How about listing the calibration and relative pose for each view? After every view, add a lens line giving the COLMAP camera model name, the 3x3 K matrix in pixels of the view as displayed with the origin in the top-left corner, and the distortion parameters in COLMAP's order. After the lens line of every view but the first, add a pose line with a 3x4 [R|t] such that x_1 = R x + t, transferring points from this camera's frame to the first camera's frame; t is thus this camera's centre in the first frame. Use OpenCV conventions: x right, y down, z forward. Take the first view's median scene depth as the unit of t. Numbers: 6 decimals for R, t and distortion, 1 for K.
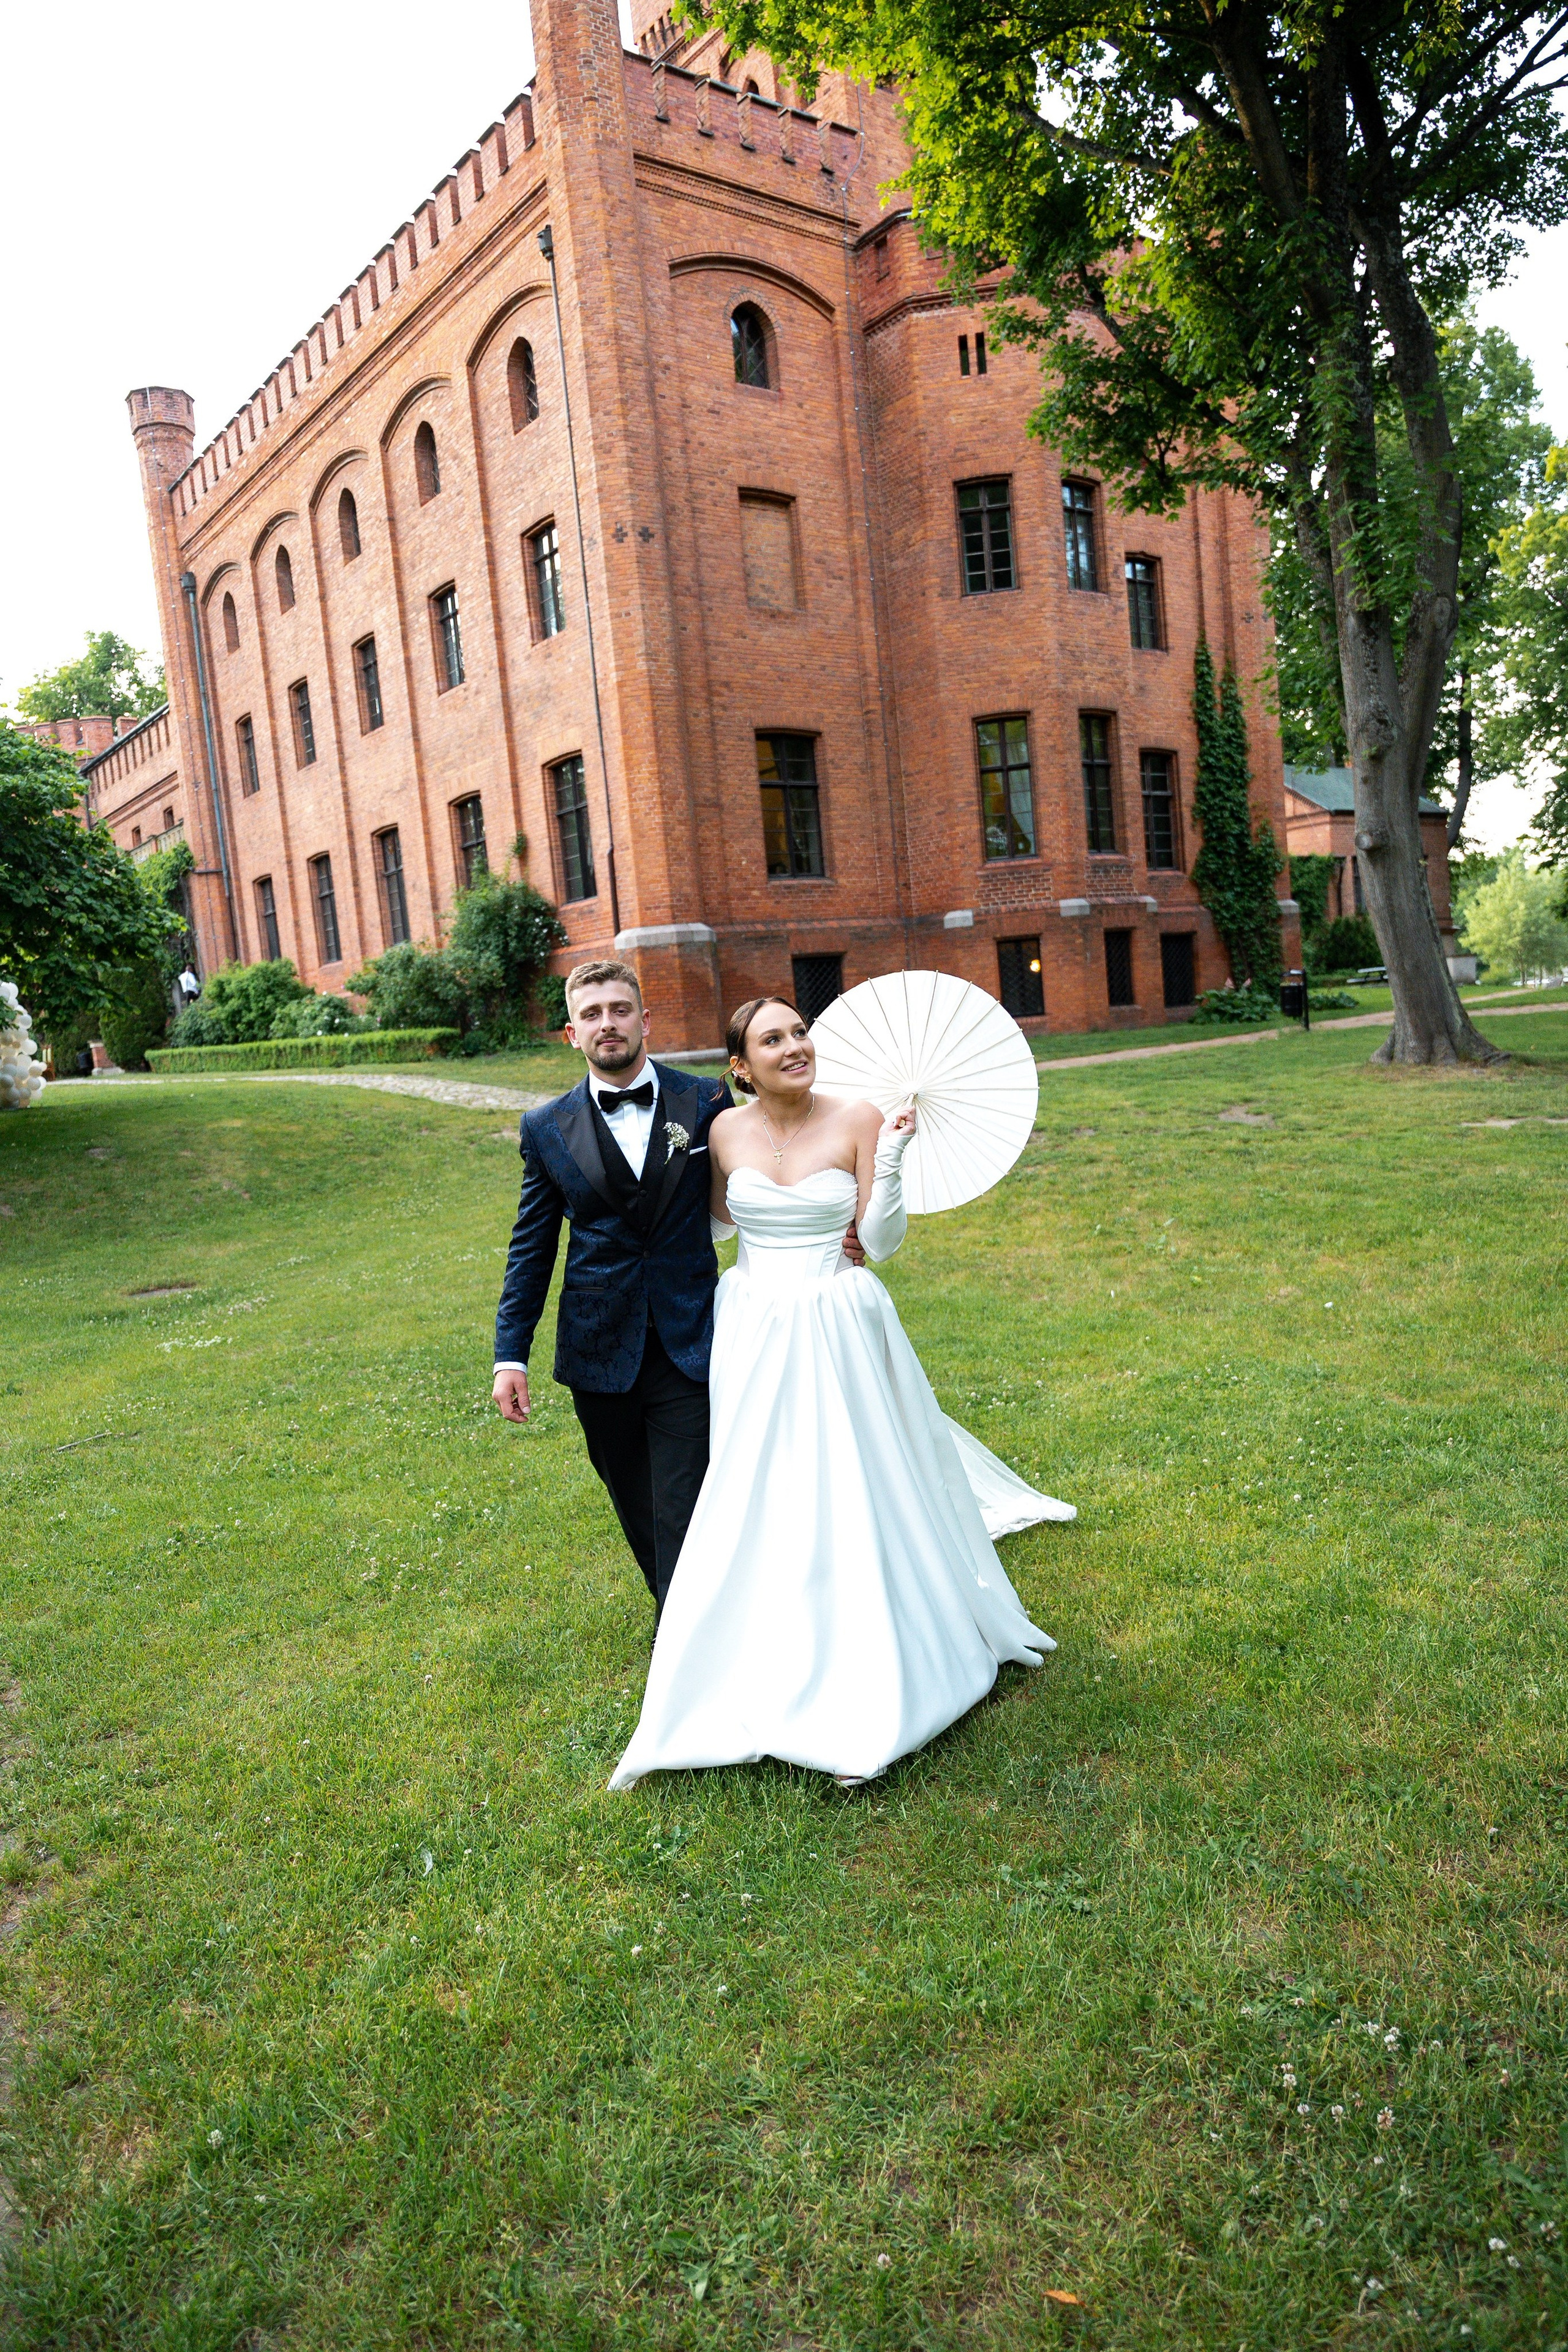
lens RADIAL K [[1560.7, 0, 797.2], [0, 1560.7, 1175.6], [0, 0, 1]] dist [-0.005372, -0.005800]
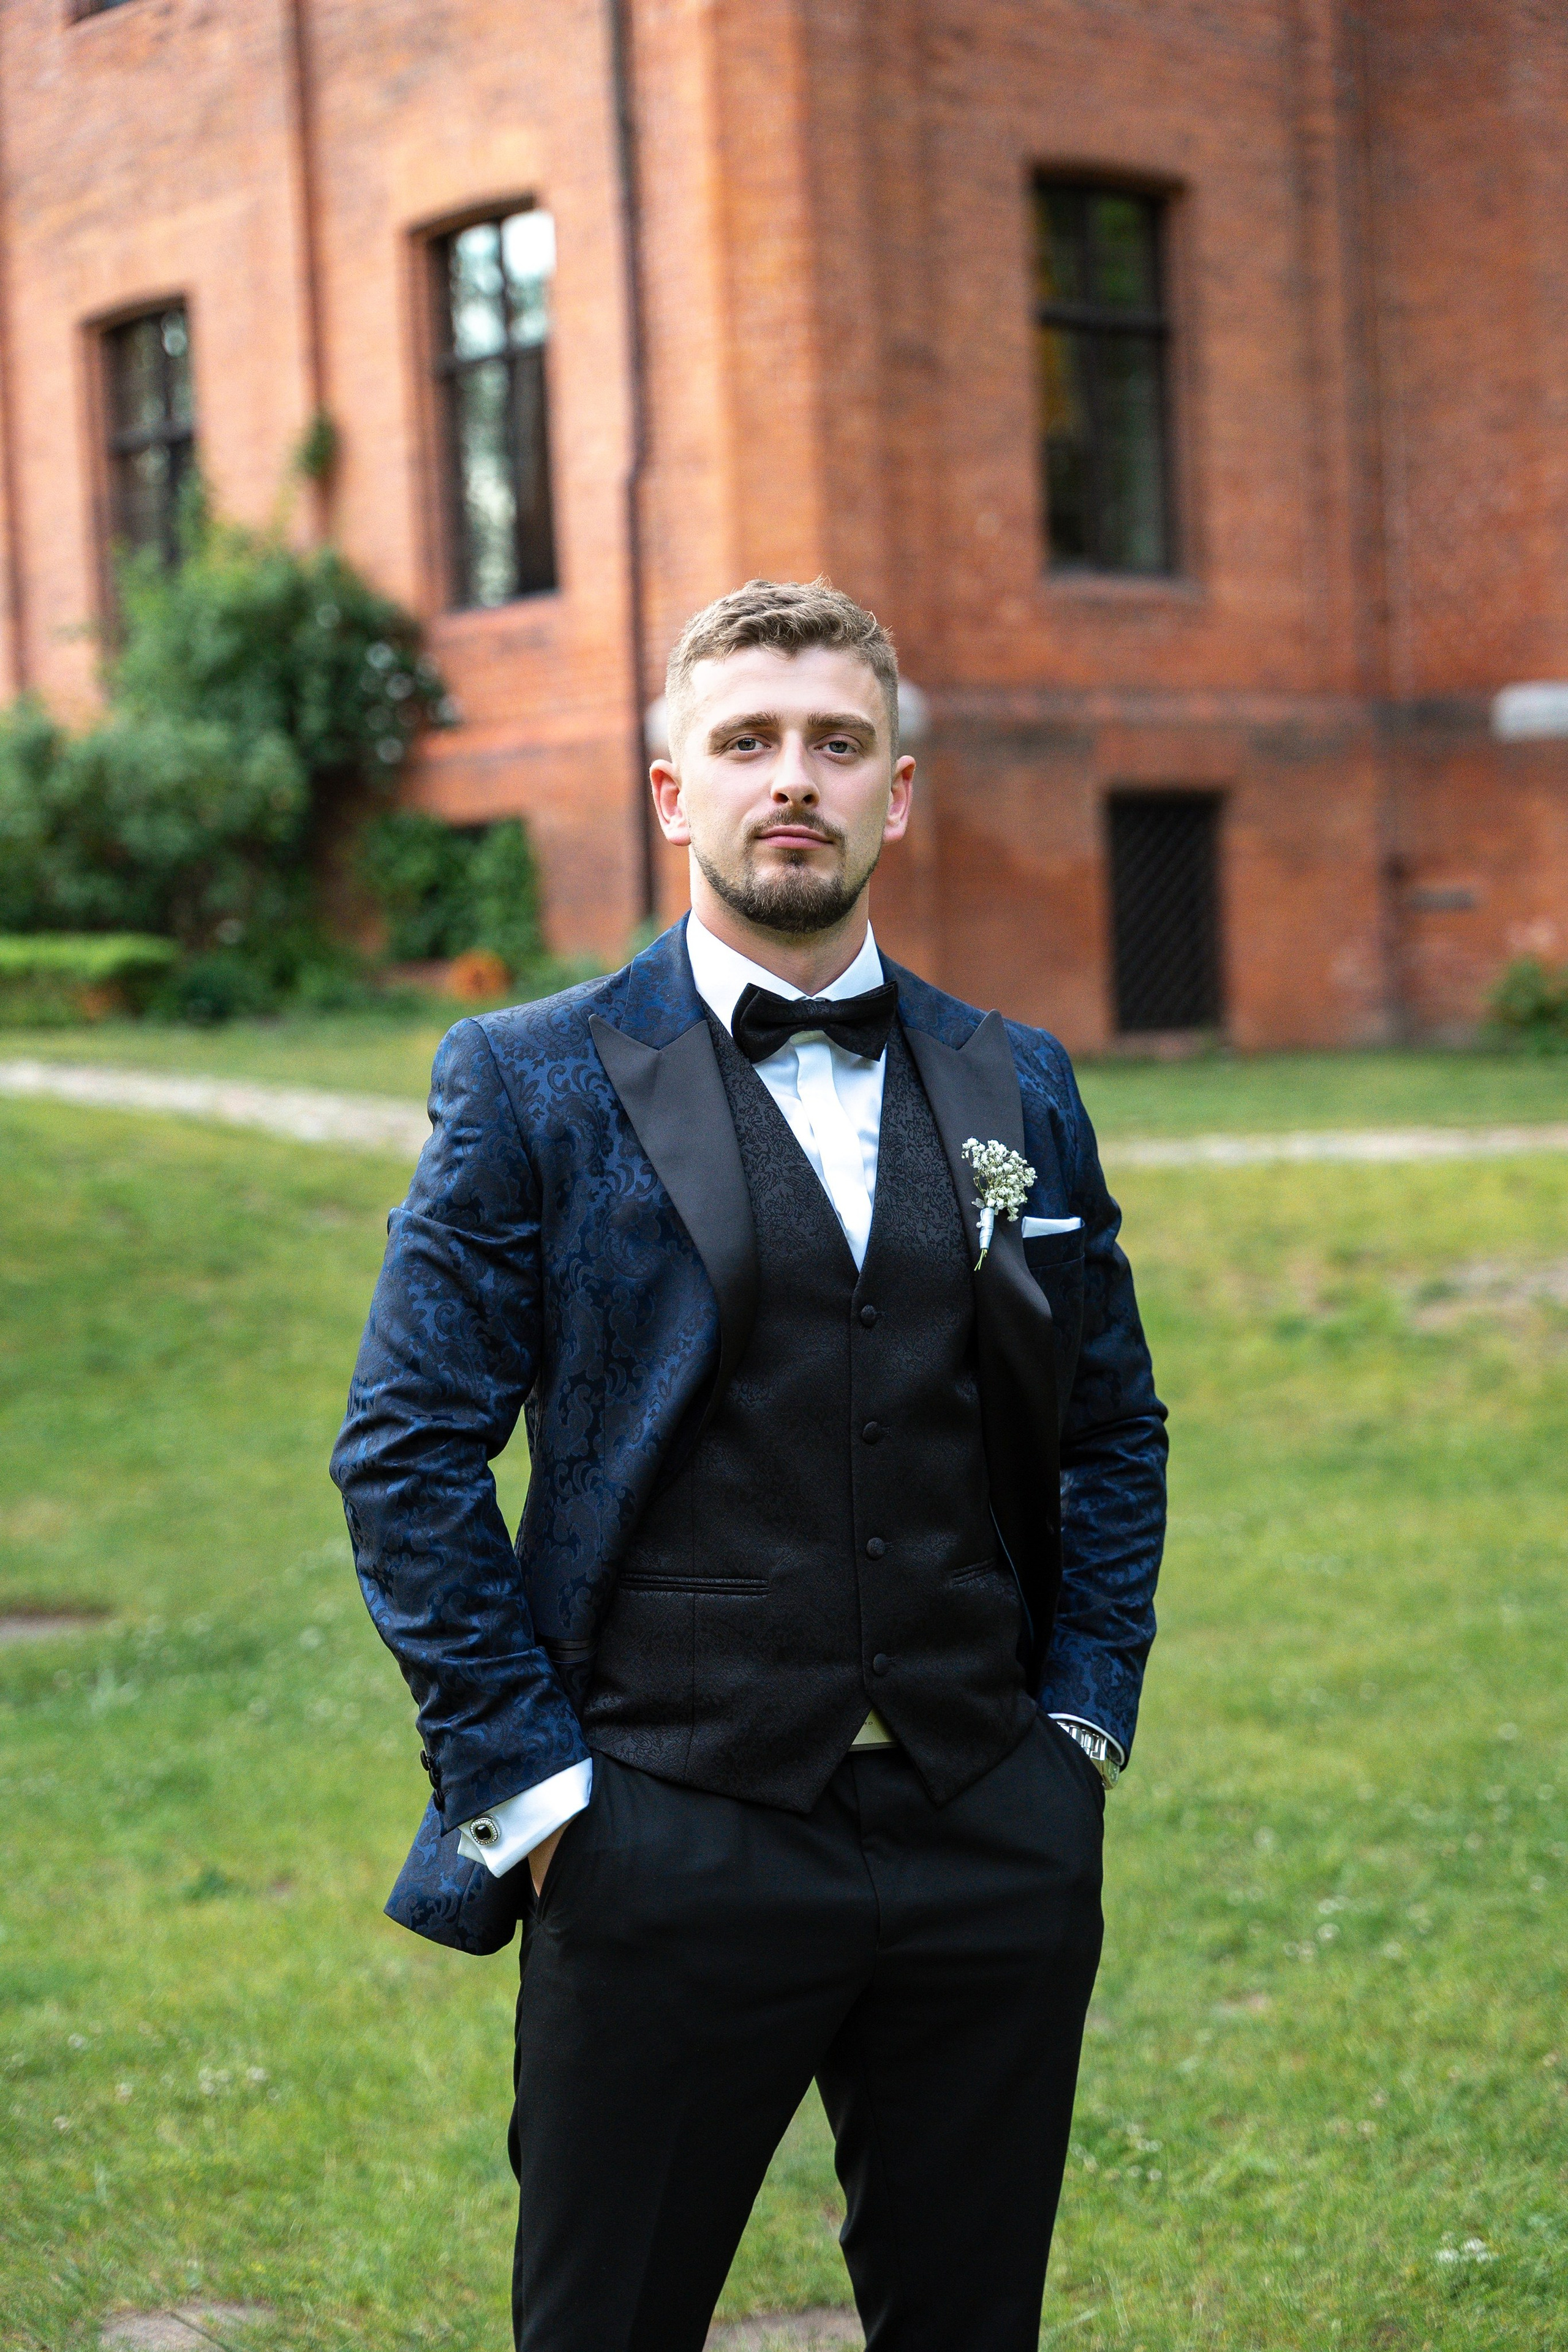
lens RADIAL K [[4258.0, 0, 793.9], [0, 4258.0, 1174.0], [0, 0, 1]] dist [0.027181, 0.006406]
pose [[0.996755, 0.042693, 0.068235, -0.121765], [-0.038492, 0.997350, -0.061737, 0.010587], [-0.070689, 0.058911, 0.995757, 0.025020]]
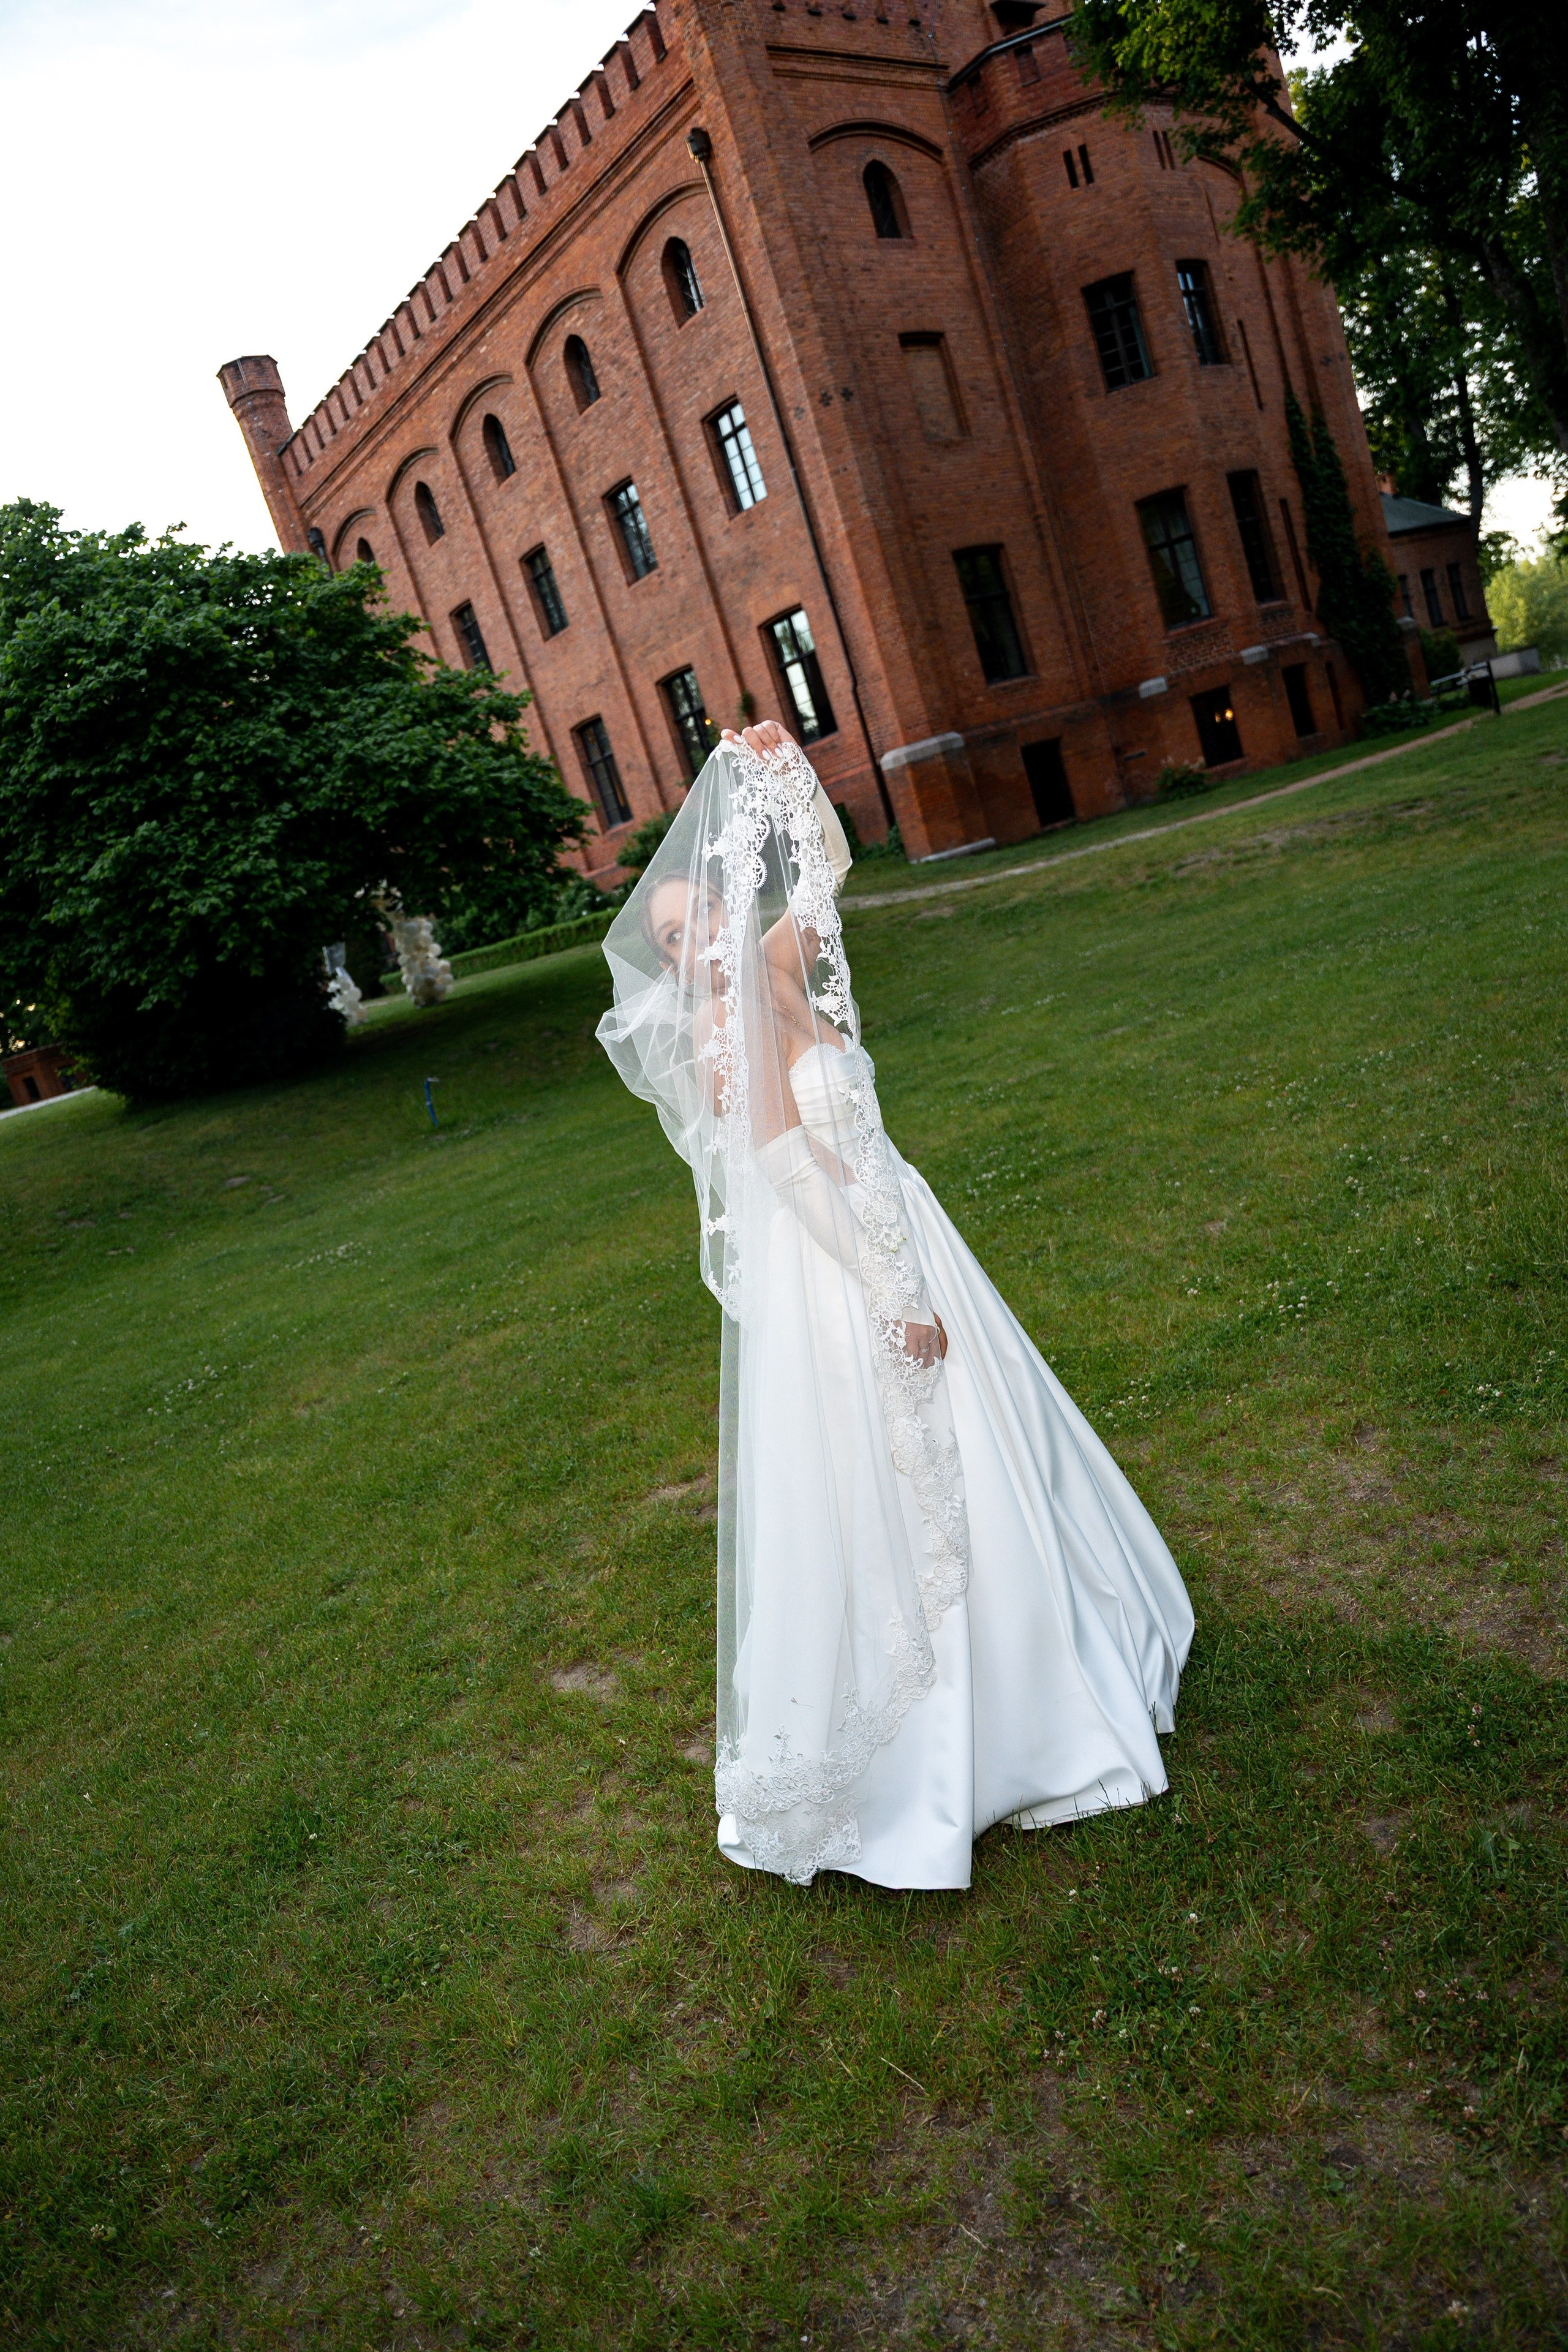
lens RADIAL K [[1557.6, 0, 792.3], [0, 1557.6, 1171.9], [0, 0, 1]] dist [0.004150, -0.019058]
pose [[0.979497, -0.200427, -0.020362, -0.180084], [0.201434, 0.975951, 0.083331, 0.027639], [0.003171, -0.085724, 0.996314, -0.133443]]
